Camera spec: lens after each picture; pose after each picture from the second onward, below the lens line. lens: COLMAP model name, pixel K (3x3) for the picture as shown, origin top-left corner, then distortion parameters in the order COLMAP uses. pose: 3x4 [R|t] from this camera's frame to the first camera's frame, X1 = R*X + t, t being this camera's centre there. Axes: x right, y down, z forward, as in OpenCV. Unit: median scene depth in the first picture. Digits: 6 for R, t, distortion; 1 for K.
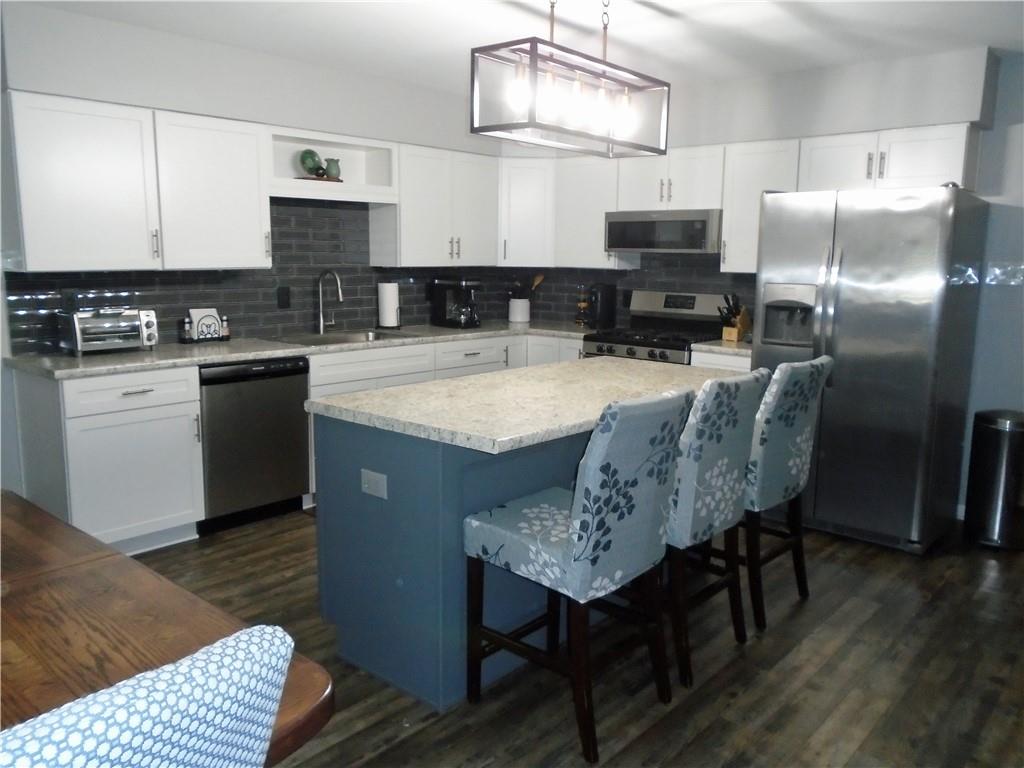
lens RADIAL K [[798.1, 0, 510.6], [0, 798.1, 381.6], [0, 0, 1]] dist [-0.003523, 0.006050]
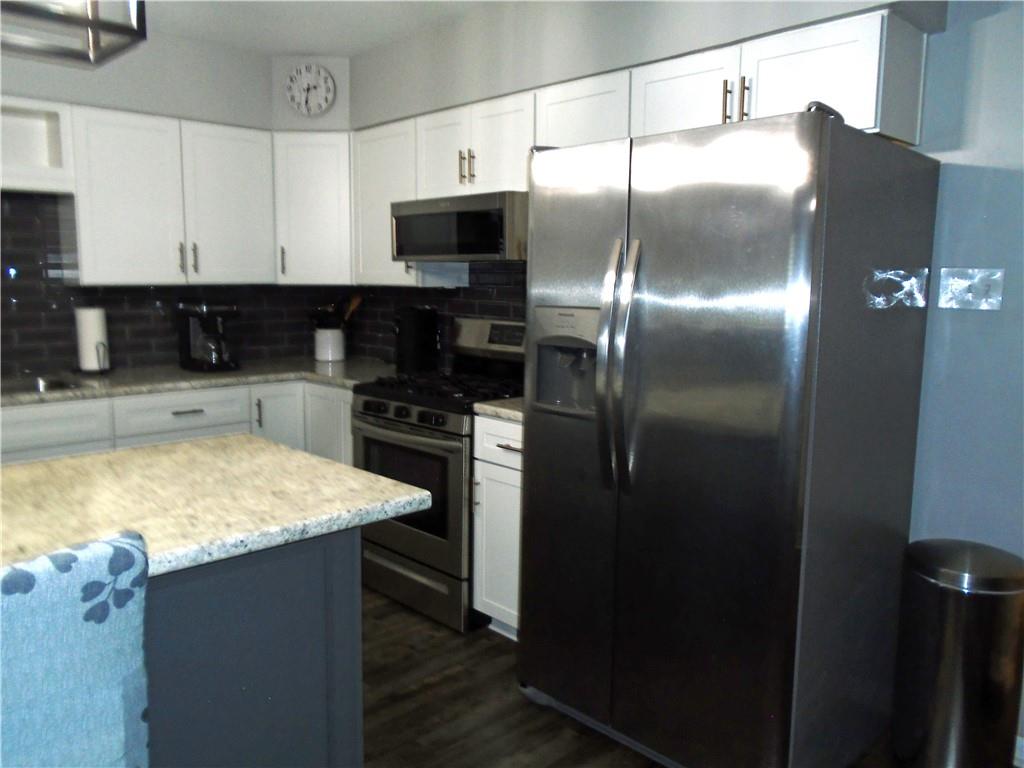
lens RADIAL K [[798.1, 0, 513.3], [0, 798.1, 387.6], [0, 0, 1]] dist [-0.003523, 0.006050]
pose [[0.996236, 0.005724, -0.086499, 0.280093], [-0.007626, 0.999736, -0.021673, -0.041410], [0.086352, 0.022251, 0.996016, 0.335275]]
